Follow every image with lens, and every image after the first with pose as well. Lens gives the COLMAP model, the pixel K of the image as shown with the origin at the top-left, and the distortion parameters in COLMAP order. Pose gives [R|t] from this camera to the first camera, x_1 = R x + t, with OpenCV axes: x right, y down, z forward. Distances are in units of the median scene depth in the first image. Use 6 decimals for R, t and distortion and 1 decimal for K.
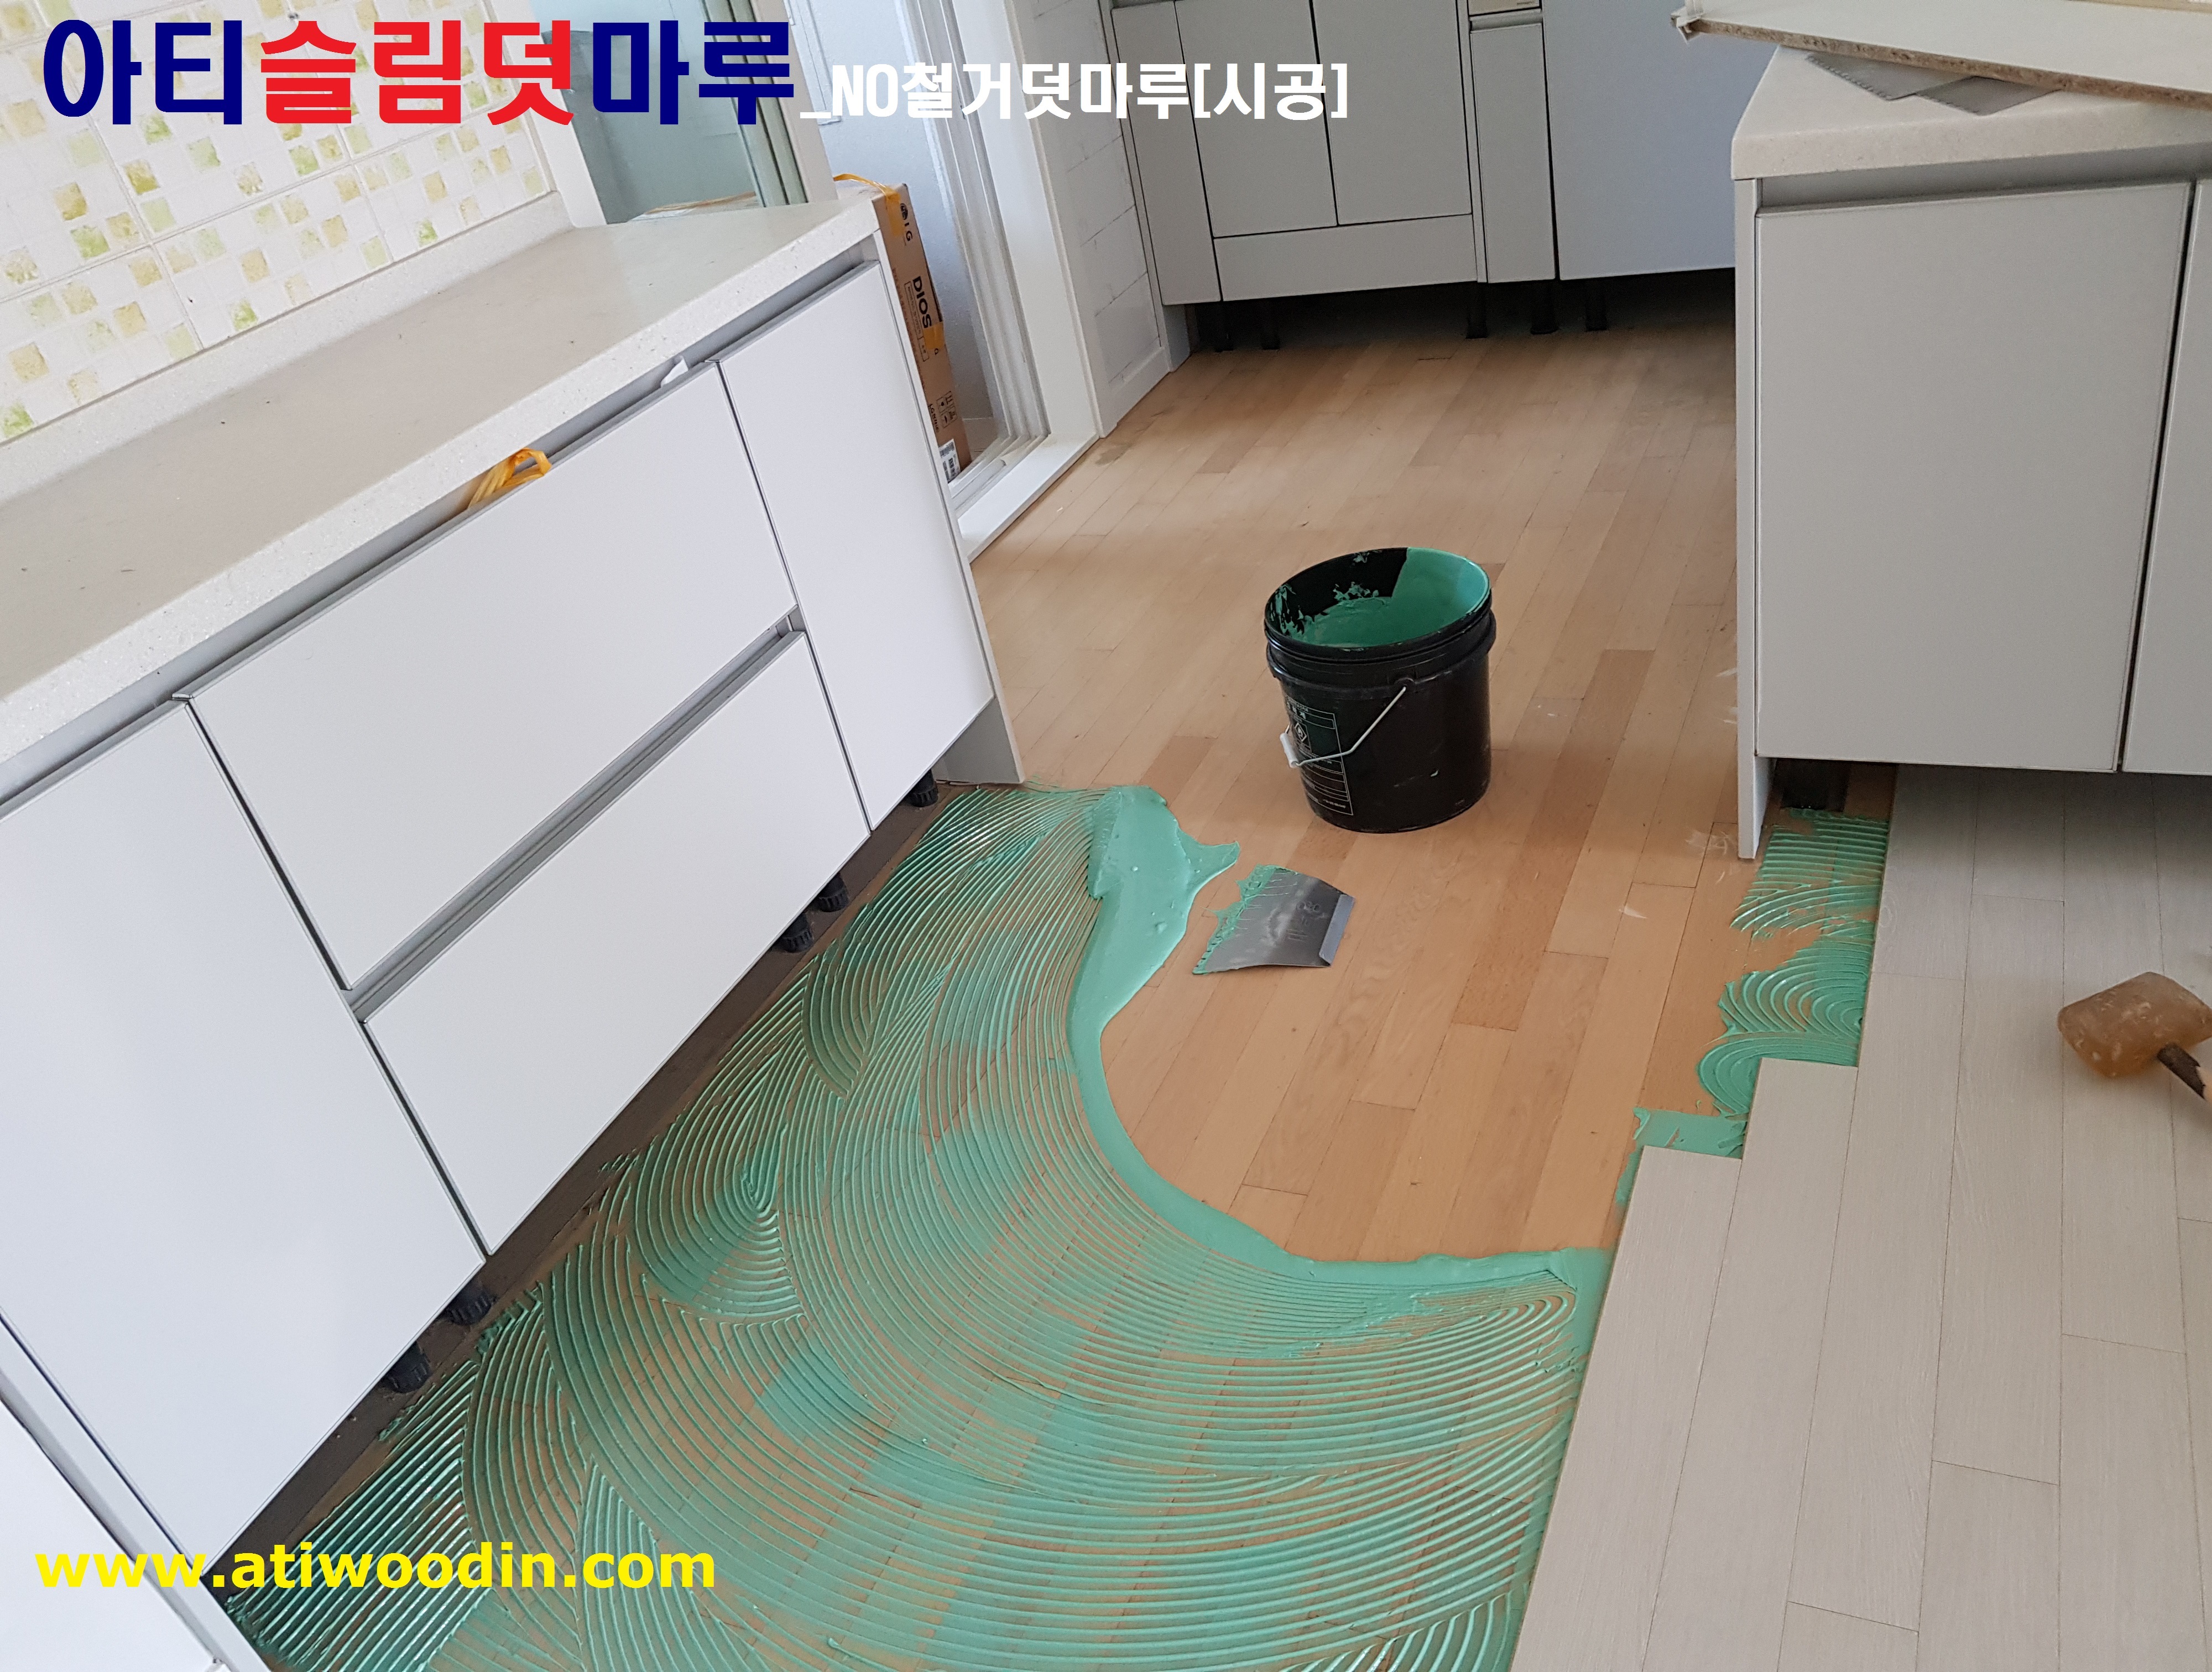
lens RADIAL K [[1698.3, 0, 1115.7], [0, 1698.3, 834.8], [0, 0, 1]] dist [0.011483, -0.000123]
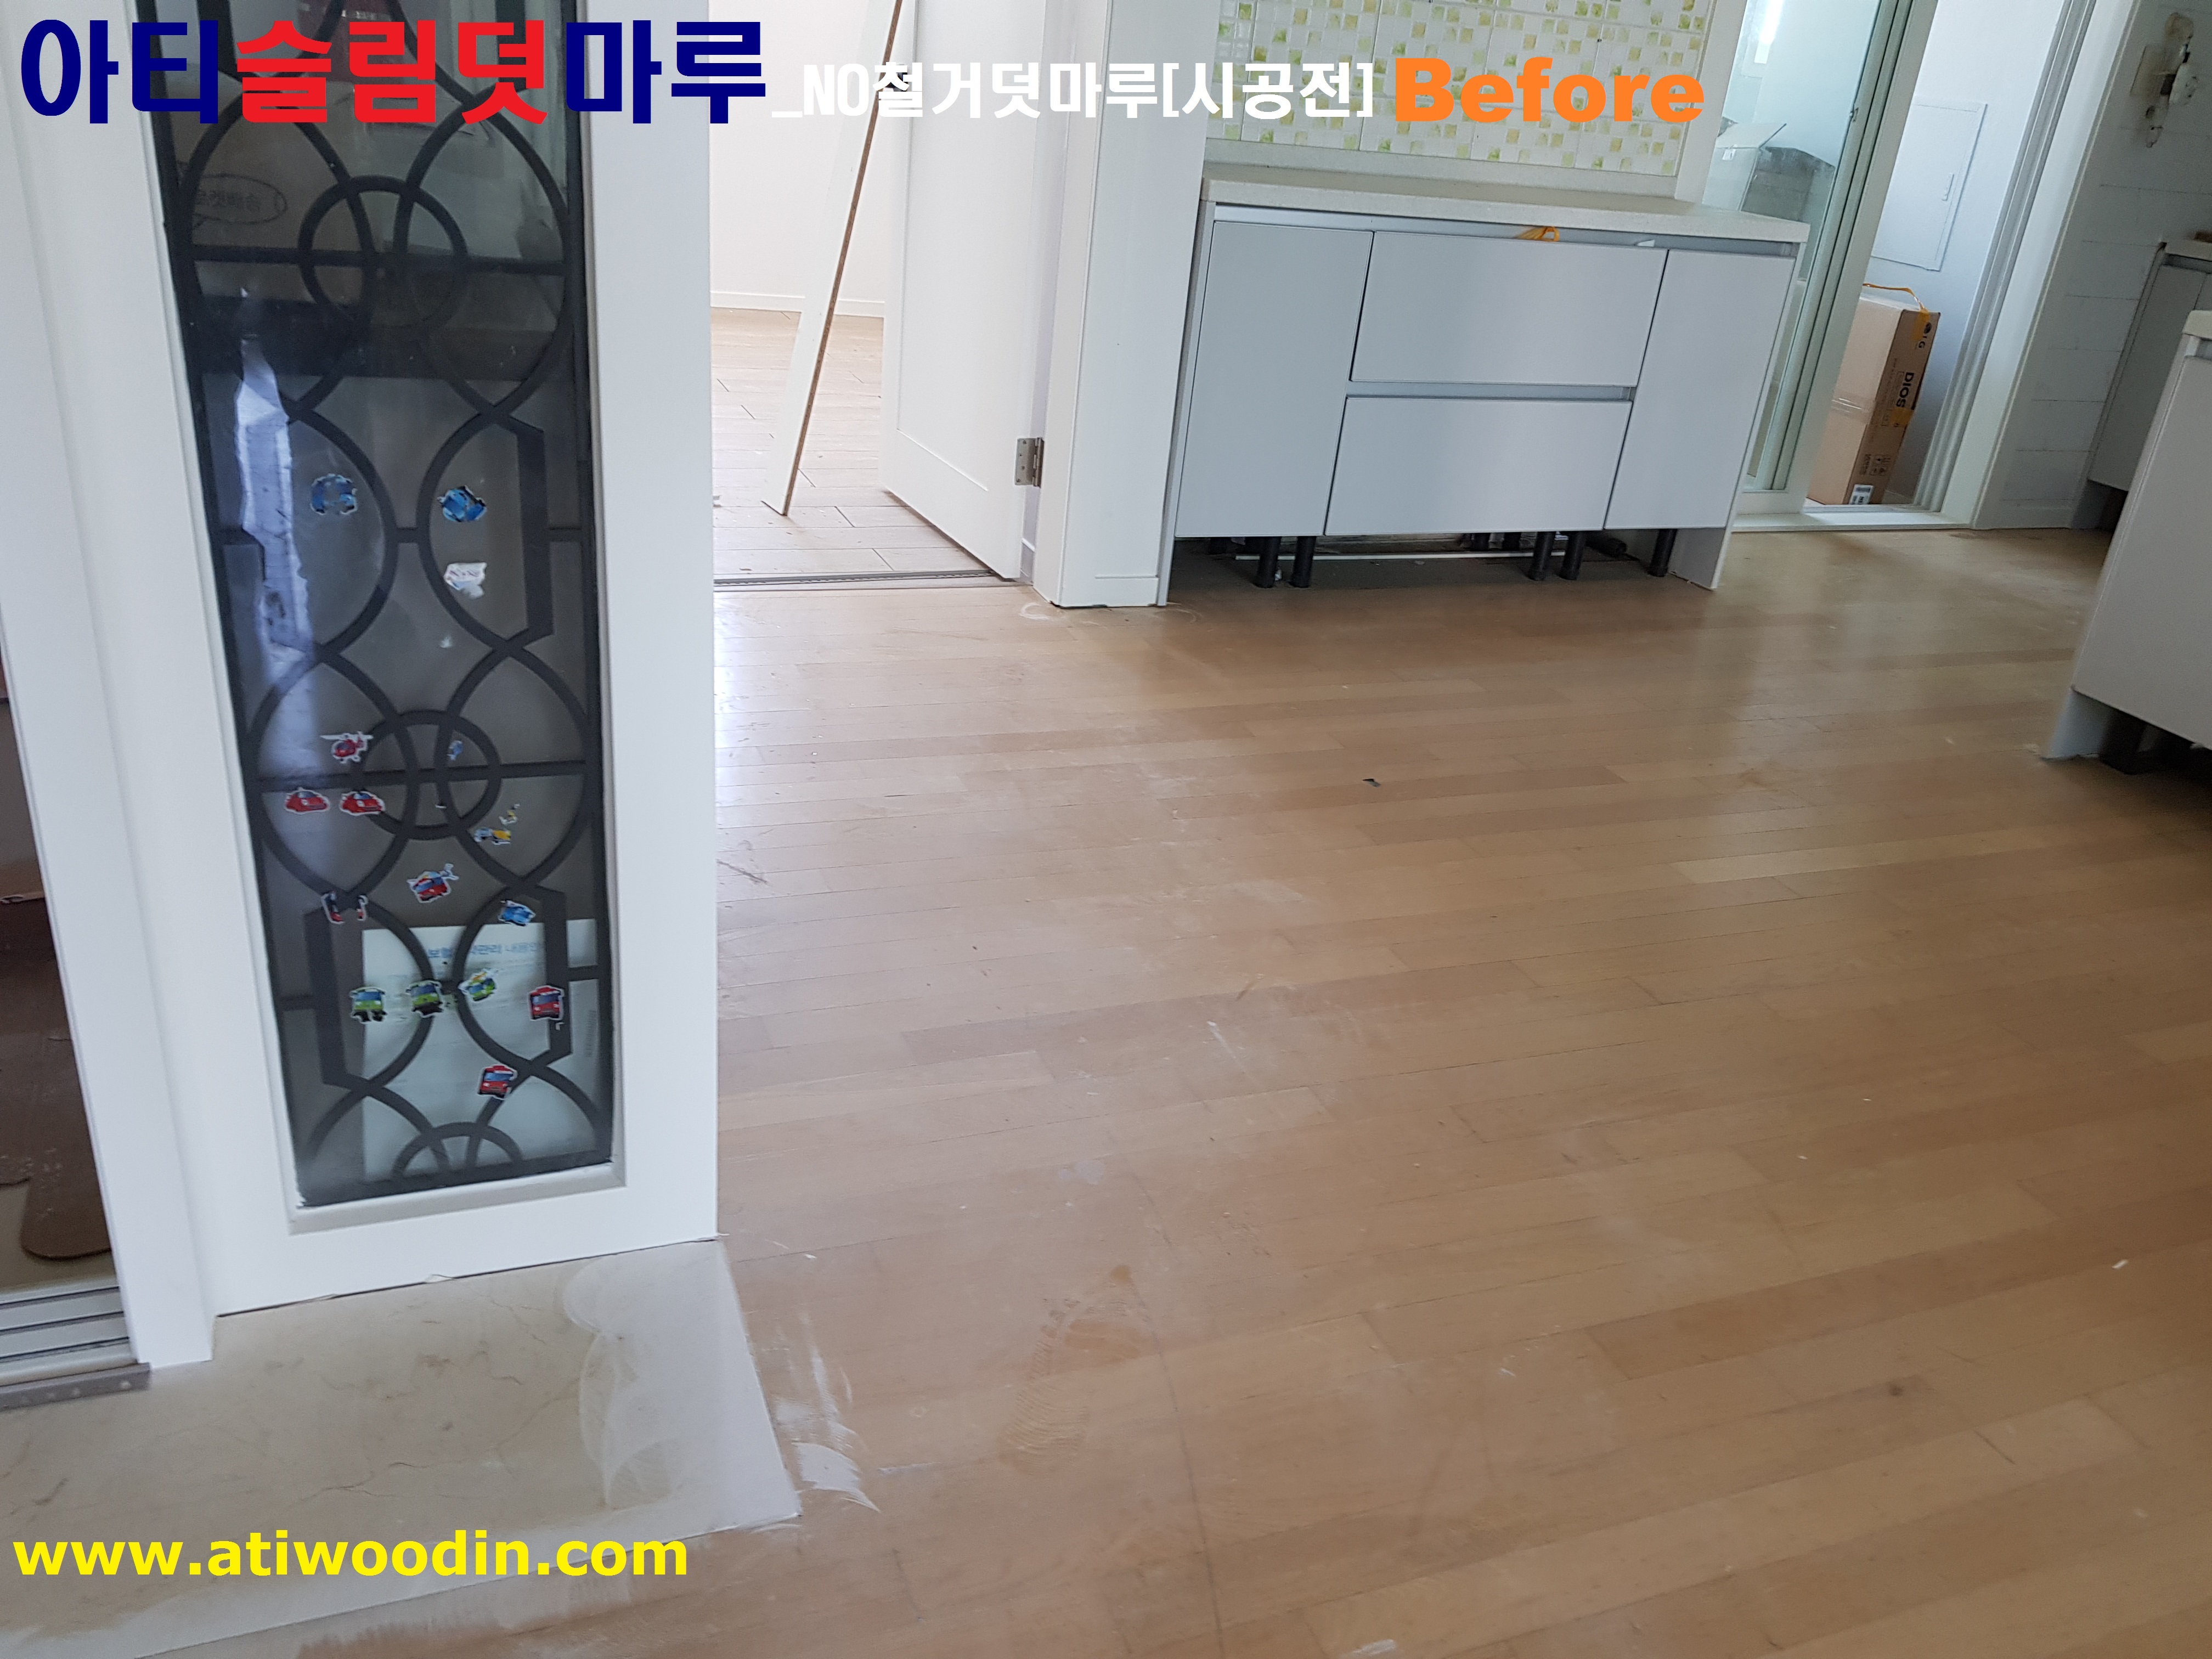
lens RADIAL K [[1673.9, 0, 1105.0], [0, 1673.9, 814.9], [0, 0, 1]] dist [0.010266, -0.024859]
pose [[0.670095, 0.526526, -0.523204, 0.355932], [-0.575161, 0.813879, 0.082407, 0.243696], [0.469214, 0.245706, 0.848214, -0.410704]]
